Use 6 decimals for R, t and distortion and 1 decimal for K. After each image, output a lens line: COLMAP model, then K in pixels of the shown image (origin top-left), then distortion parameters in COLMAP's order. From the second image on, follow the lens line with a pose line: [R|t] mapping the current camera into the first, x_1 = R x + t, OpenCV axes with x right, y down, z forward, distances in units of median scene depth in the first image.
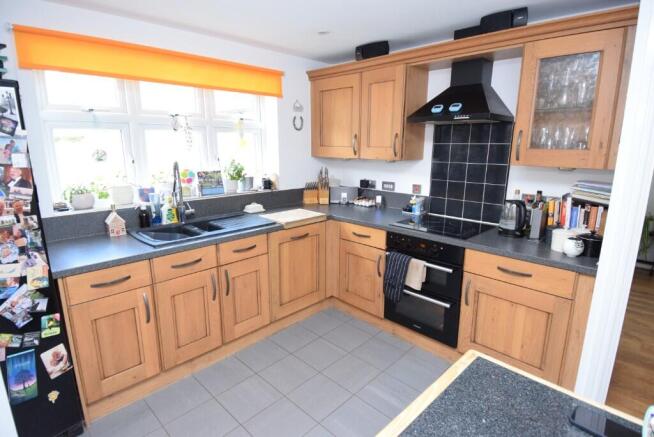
lens RADIAL K [[340.8, 0, 334.5], [0, 340.8, 217.9], [0, 0, 1]] dist [0.050817, -0.050651]
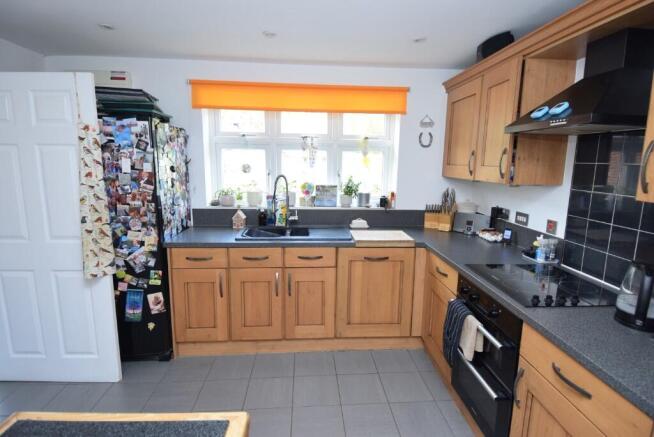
lens RADIAL K [[340.8, 0, 334.5], [0, 340.8, 217.9], [0, 0, 1]] dist [0.050817, -0.050651]
pose [[0.747633, 0.117750, -0.653589, 0.445718], [-0.155197, 0.987883, 0.000448, -0.041046], [0.645723, 0.101100, 0.756849, 0.216076]]
